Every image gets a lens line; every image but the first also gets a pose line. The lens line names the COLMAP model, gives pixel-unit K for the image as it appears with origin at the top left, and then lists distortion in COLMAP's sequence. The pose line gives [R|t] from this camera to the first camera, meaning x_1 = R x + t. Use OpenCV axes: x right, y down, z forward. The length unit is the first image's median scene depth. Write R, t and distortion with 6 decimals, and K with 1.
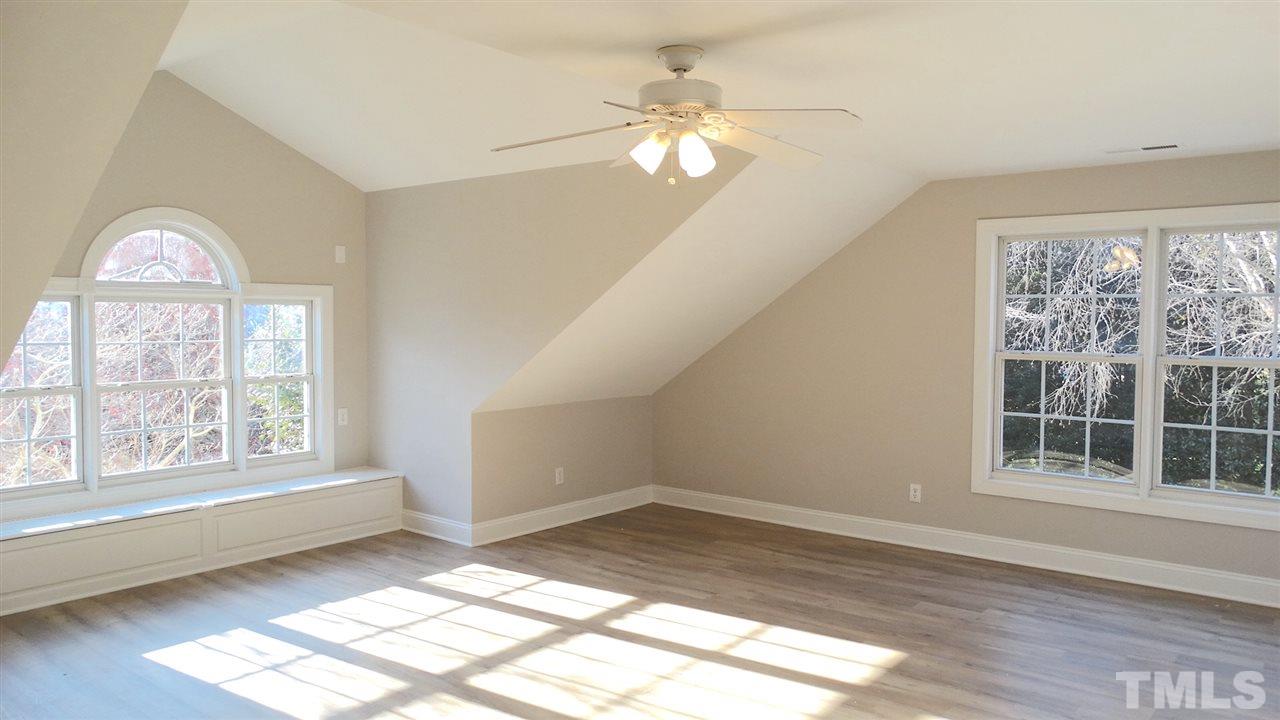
lens RADIAL K [[893.2, 0, 645.4], [0, 893.2, 354.3], [0, 0, 1]] dist [0.030234, 0.001489]
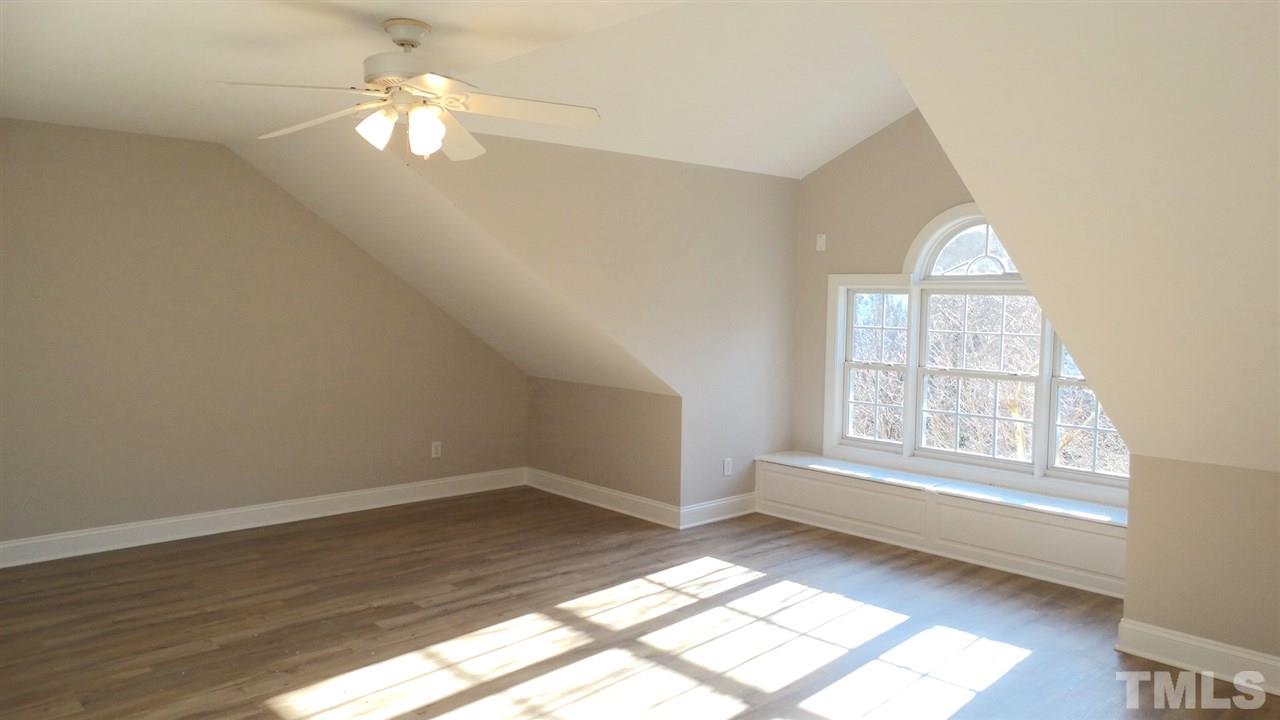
lens RADIAL K [[893.2, 0, 645.4], [0, 893.2, 354.3], [0, 0, 1]] dist [0.030234, 0.001489]
pose [[-0.100274, 0.055705, -0.993399, 0.656316], [-0.066419, 0.995830, 0.062546, -0.034665], [0.992740, 0.072253, -0.096156, 0.898663]]
